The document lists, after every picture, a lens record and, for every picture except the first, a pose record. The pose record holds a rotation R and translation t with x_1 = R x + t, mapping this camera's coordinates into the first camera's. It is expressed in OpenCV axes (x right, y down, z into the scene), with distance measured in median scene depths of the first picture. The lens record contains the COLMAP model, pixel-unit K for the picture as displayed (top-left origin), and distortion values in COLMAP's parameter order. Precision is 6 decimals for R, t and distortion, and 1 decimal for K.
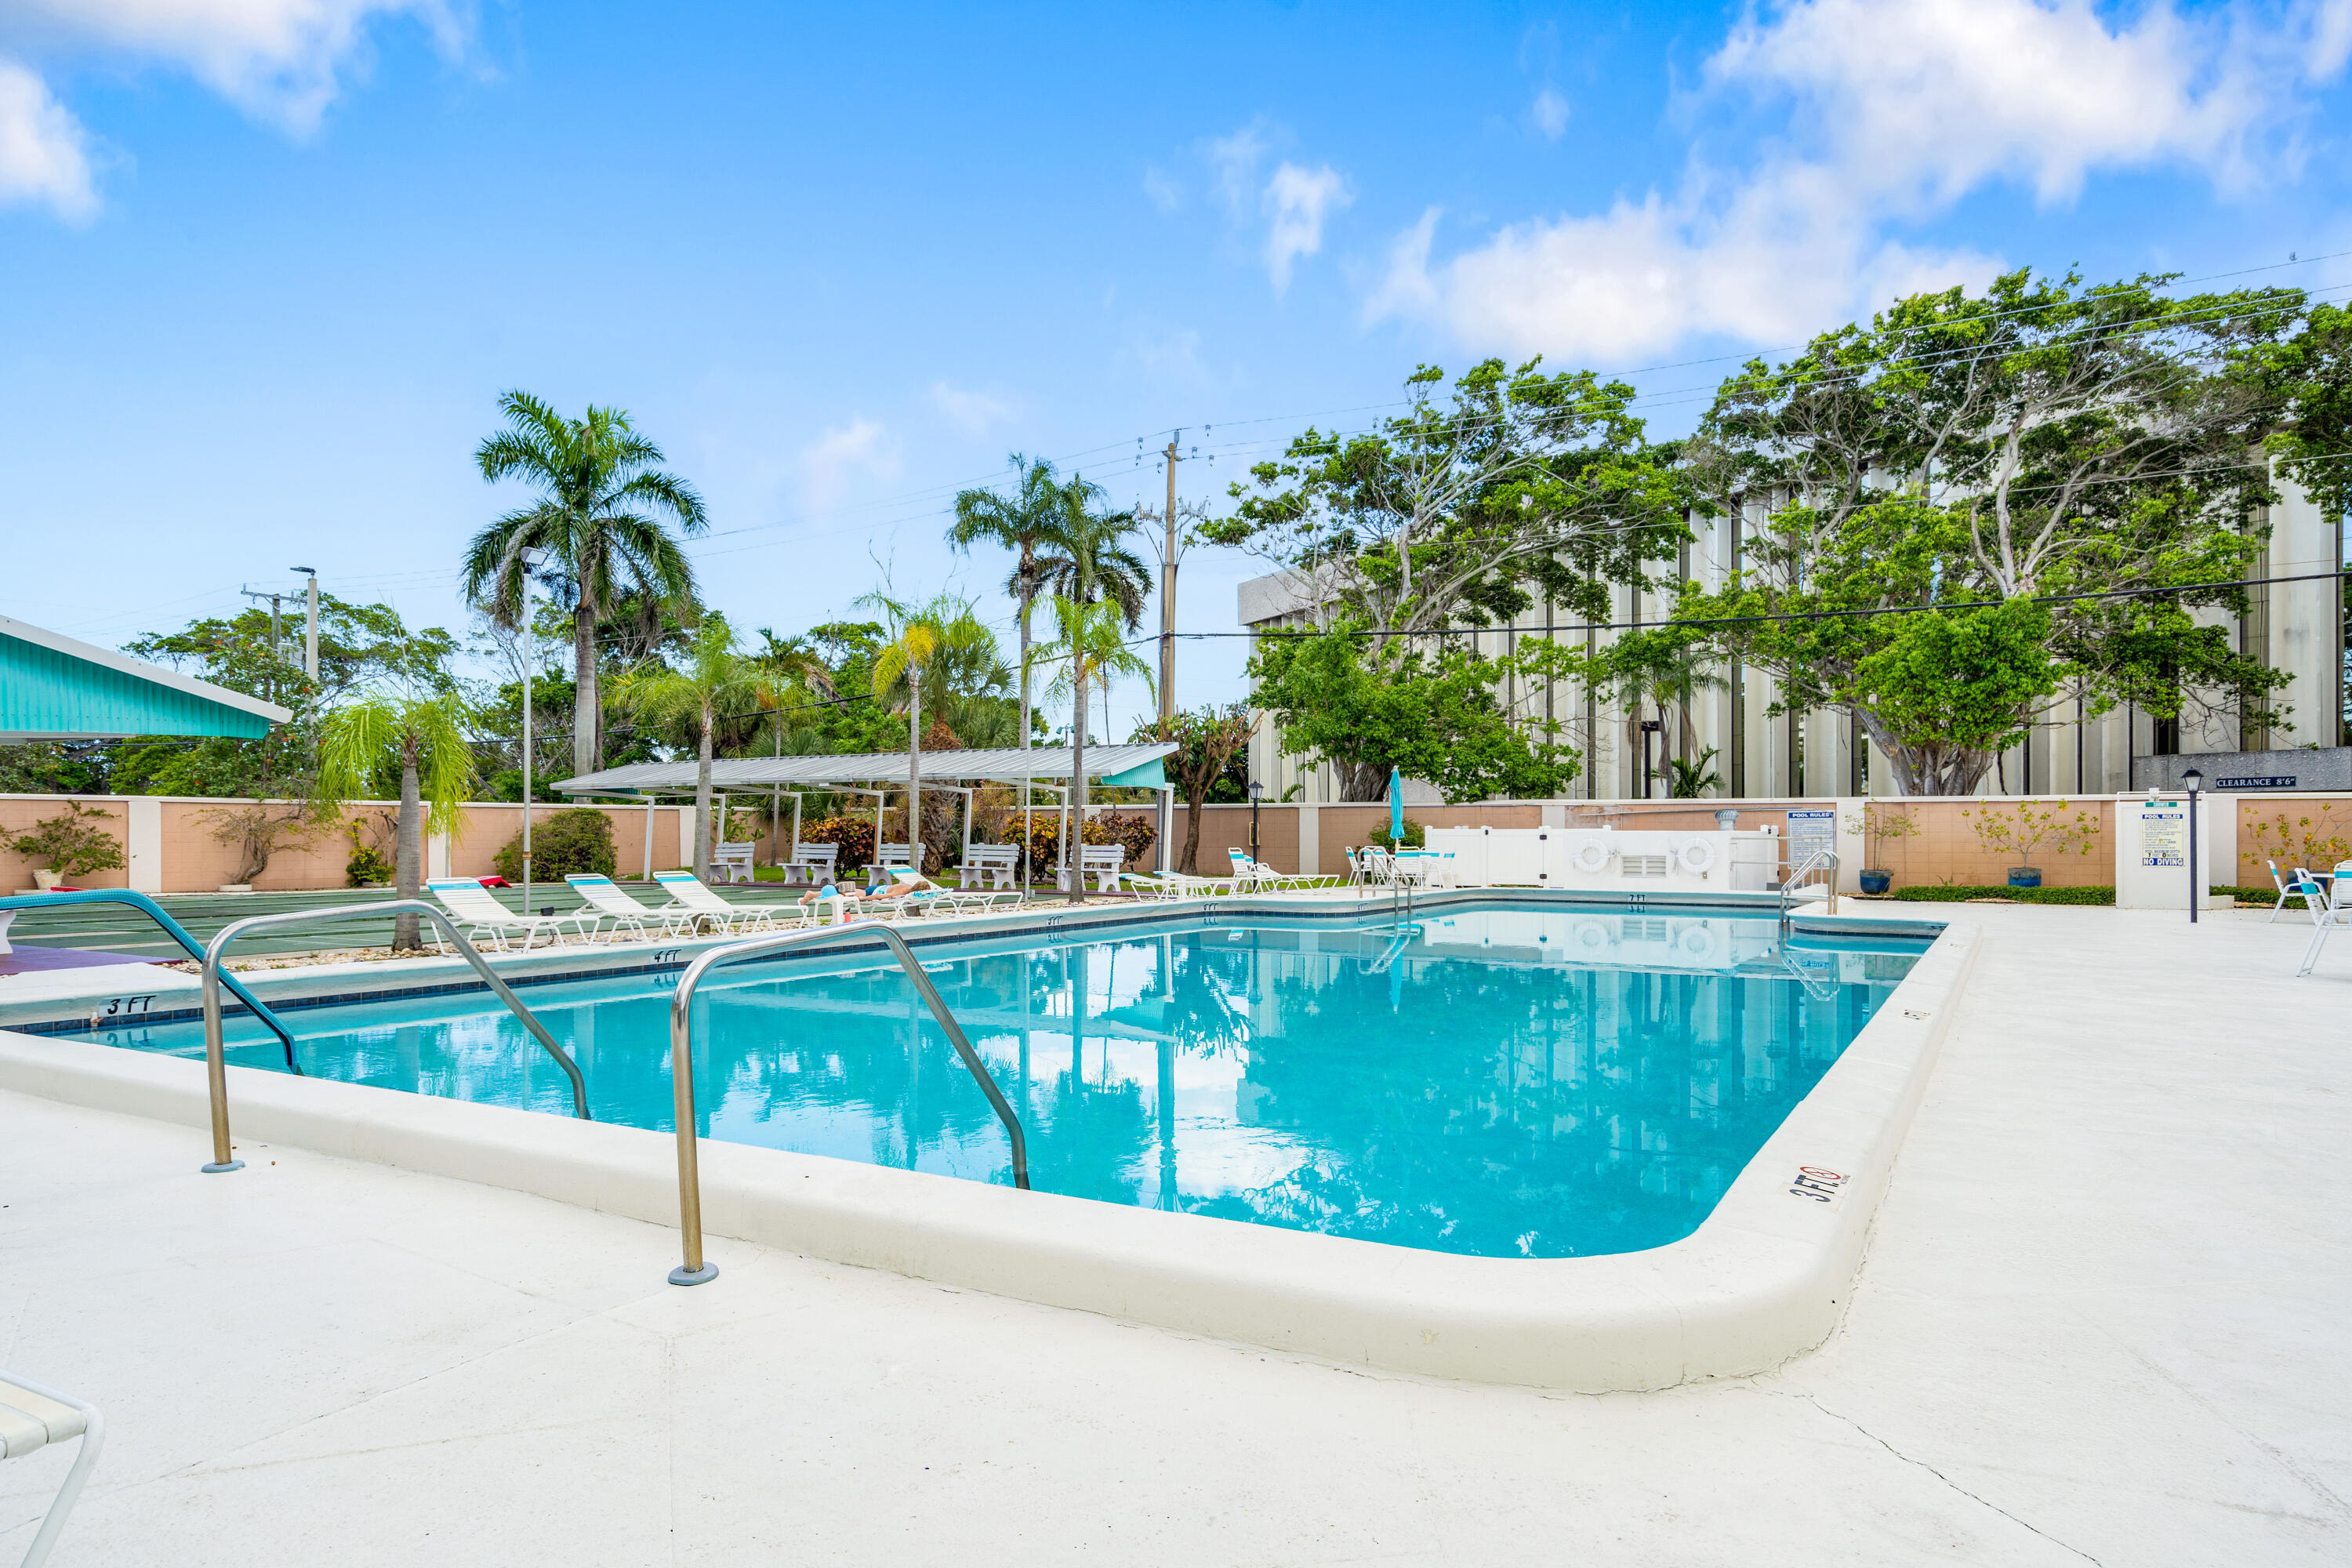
lens RADIAL K [[1489.9, 0, 1169.8], [0, 1489.9, 891.4], [0, 0, 1]] dist [0.003870, 0.001777]
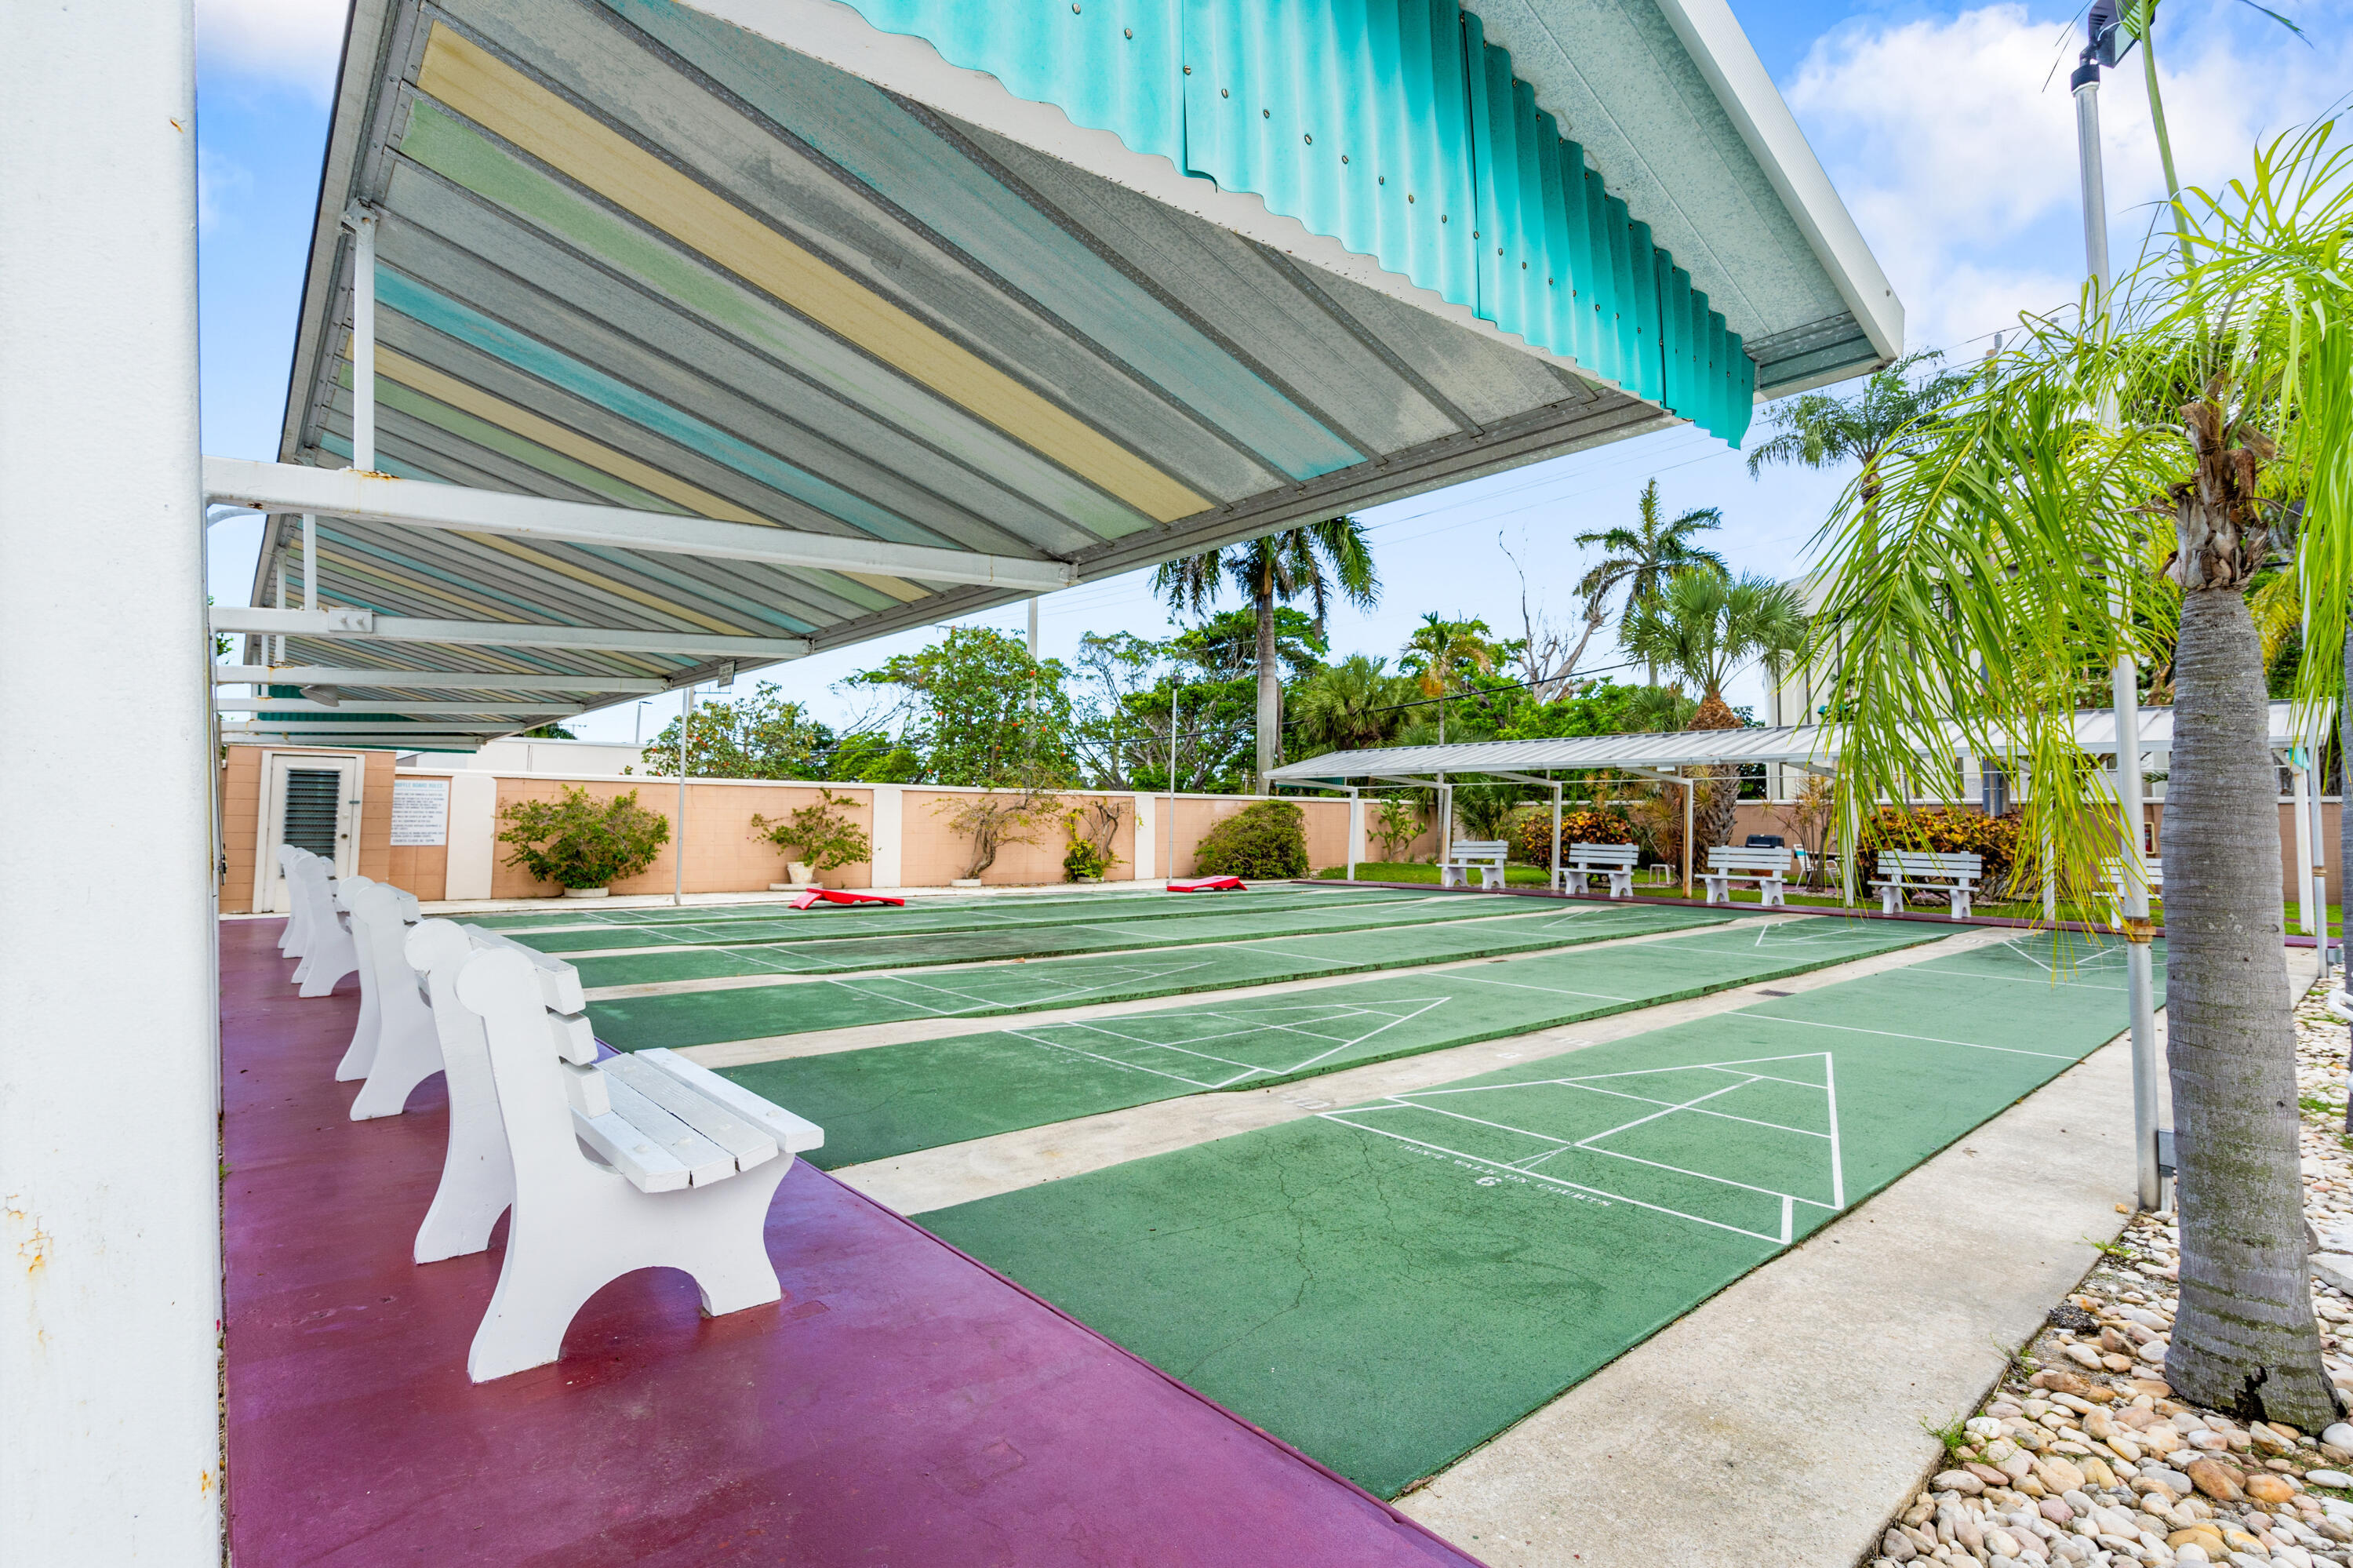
lens RADIAL K [[1077.4, 0, 1136.0], [0, 1077.4, 808.0], [0, 0, 1]] dist [-0.003363, -0.000010]
pose [[0.947637, 0.004808, -0.319313, -0.291821], [-0.021828, 0.998523, -0.049745, -0.016648], [0.318603, 0.054110, 0.946343, 0.370273]]
